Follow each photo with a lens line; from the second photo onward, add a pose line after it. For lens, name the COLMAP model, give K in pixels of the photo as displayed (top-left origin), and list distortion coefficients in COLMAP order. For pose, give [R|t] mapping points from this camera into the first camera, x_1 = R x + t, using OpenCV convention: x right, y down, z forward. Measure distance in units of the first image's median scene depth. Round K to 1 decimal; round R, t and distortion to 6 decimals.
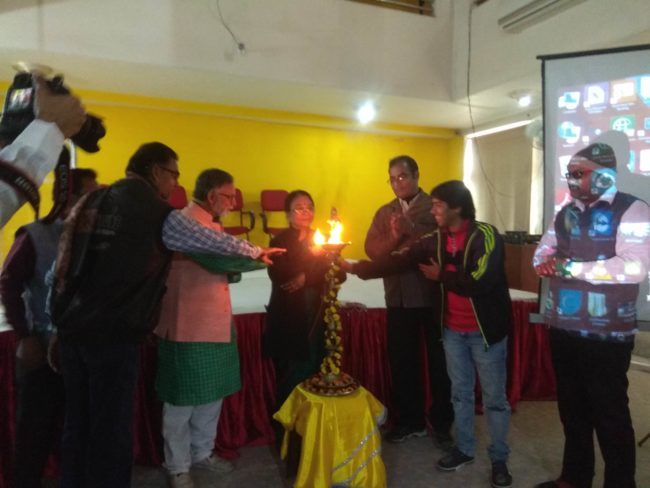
lens RADIAL K [[512.7, 0, 325.0], [0, 512.7, 244.0], [0, 0, 1]] dist [0.039845, -0.005503]
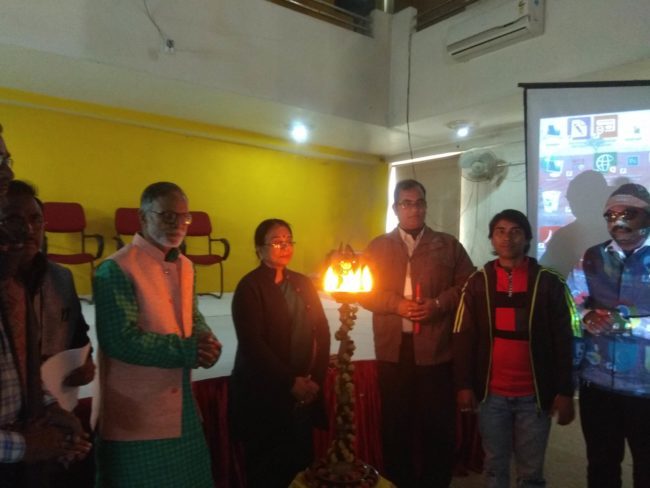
lens RADIAL K [[512.7, 0, 325.0], [0, 512.7, 244.0], [0, 0, 1]] dist [0.039845, -0.005503]
pose [[0.973205, 0.018410, 0.229203, -0.144101], [-0.008871, 0.999054, -0.042581, -0.028614], [-0.229770, 0.039407, 0.972447, 0.180716]]
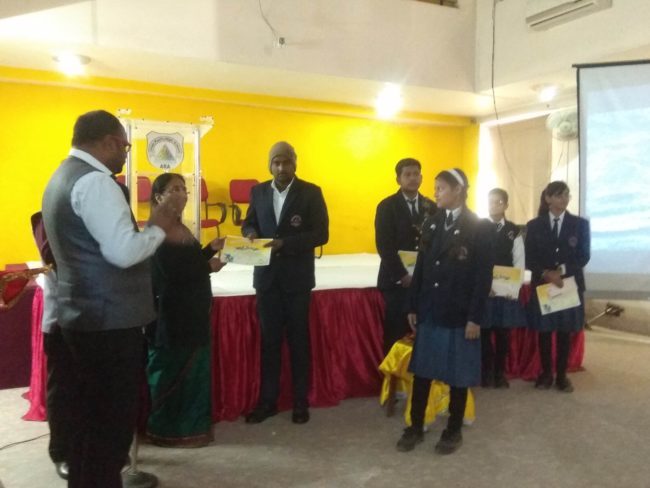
lens RADIAL K [[644.9, 0, 333.0], [0, 644.9, 242.0], [0, 0, 1]] dist [0.077286, 0.006065]
pose [[0.995069, -0.012442, 0.098405, -0.268219], [0.013109, 0.999895, -0.006134, 0.032188], [-0.098319, 0.007394, 0.995128, -0.390217]]
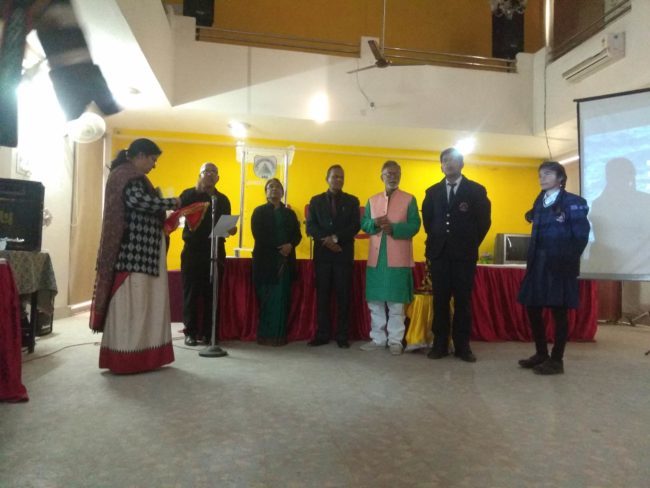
lens RADIAL K [[512.7, 0, 325.0], [0, 512.7, 244.0], [0, 0, 1]] dist [0.039845, -0.005503]
pose [[0.976003, 0.002352, -0.217744, 0.035880], [-0.022352, 0.995742, -0.089431, 0.203029], [0.216606, 0.092152, 0.971900, -0.575039]]
